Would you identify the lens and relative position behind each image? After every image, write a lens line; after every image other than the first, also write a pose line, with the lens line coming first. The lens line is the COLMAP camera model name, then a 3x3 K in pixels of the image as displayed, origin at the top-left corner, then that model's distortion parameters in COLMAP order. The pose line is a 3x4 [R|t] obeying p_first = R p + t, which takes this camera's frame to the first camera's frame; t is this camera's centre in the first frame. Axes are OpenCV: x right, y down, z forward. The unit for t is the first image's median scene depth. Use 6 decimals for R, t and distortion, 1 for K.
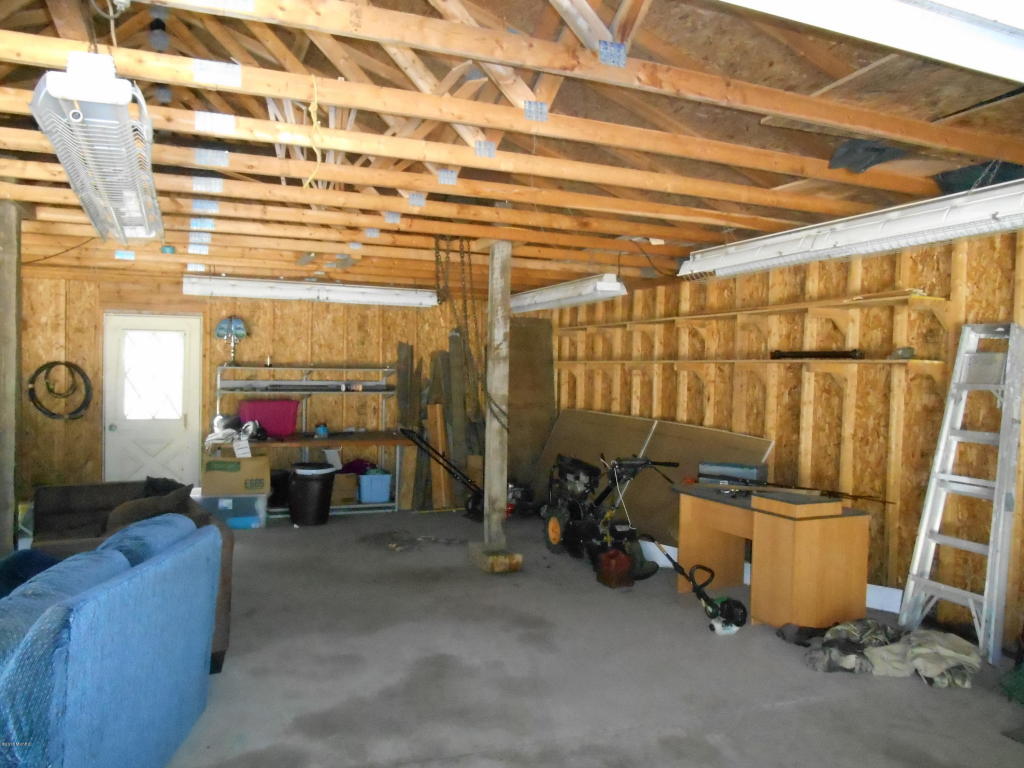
lens RADIAL K [[803.4, 0, 512.5], [0, 803.4, 399.1], [0, 0, 1]] dist [-0.051787, 0.002188]
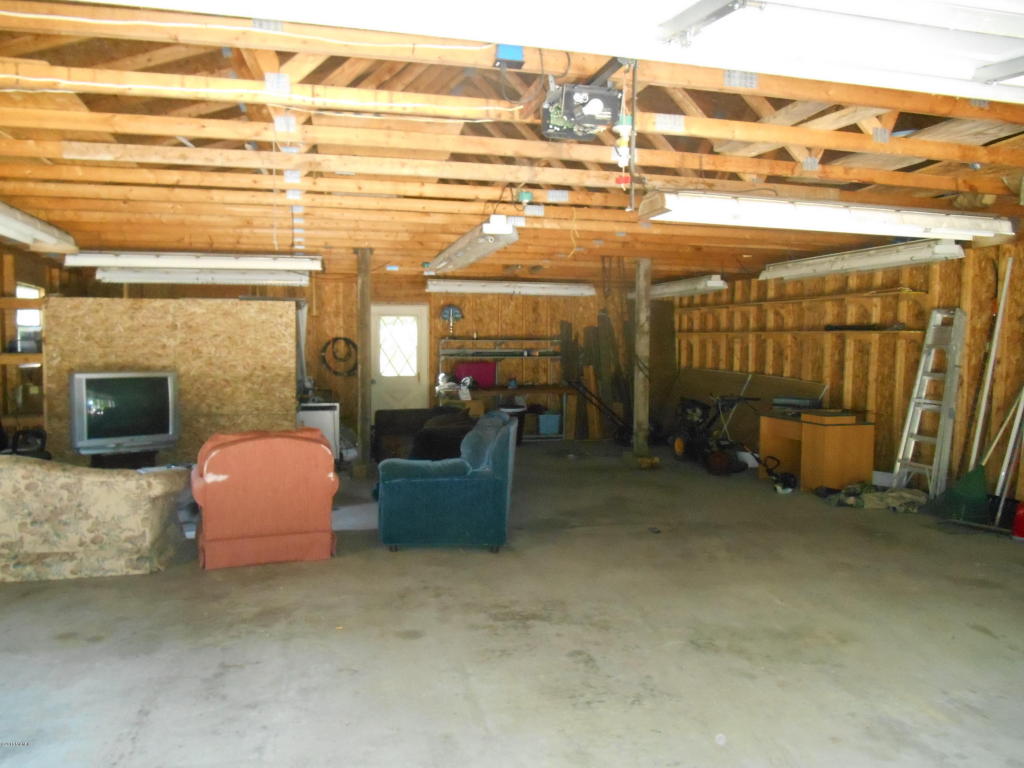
lens RADIAL K [[803.4, 0, 512.5], [0, 803.4, 399.1], [0, 0, 1]] dist [-0.051787, 0.002188]
pose [[0.990627, -0.001977, -0.136583, -0.046217], [0.006840, 0.999359, 0.035146, 0.018452], [0.136426, -0.035751, 0.990005, -0.473990]]
